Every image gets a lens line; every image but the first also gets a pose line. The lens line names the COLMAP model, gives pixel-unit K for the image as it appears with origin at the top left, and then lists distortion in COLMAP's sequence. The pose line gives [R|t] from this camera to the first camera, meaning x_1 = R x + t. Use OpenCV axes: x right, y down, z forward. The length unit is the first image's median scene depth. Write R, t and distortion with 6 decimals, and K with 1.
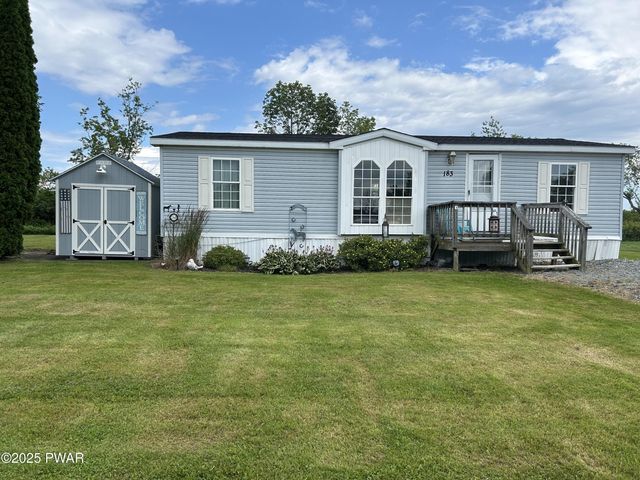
lens RADIAL K [[486.6, 0, 307.9], [0, 486.6, 239.5], [0, 0, 1]] dist [0.054621, -0.072032]
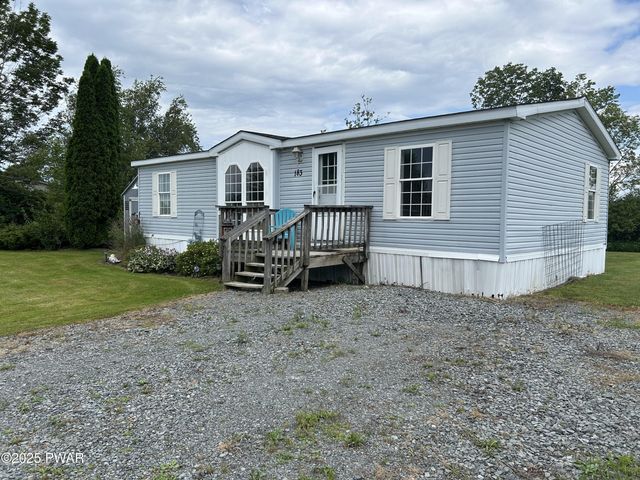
lens RADIAL K [[489.3, 0, 320.0], [0, 489.3, 240.0], [0, 0, 1]] dist [0.037637, -0.007015]
pose [[0.697904, 0.029971, -0.715564, 0.938665], [-0.032321, 0.999424, 0.010337, -0.025632], [0.715462, 0.015913, 0.698470, 0.422205]]
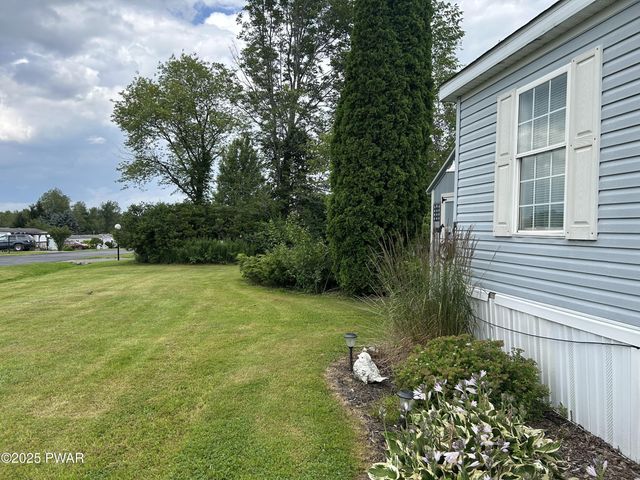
lens RADIAL K [[486.6, 0, 307.9], [0, 486.6, 239.5], [0, 0, 1]] dist [0.054621, -0.072032]
pose [[0.089955, 0.005936, -0.995928, 0.149103], [-0.059686, 0.998217, 0.000558, -0.046391], [0.994156, 0.059393, 0.090149, 0.794493]]
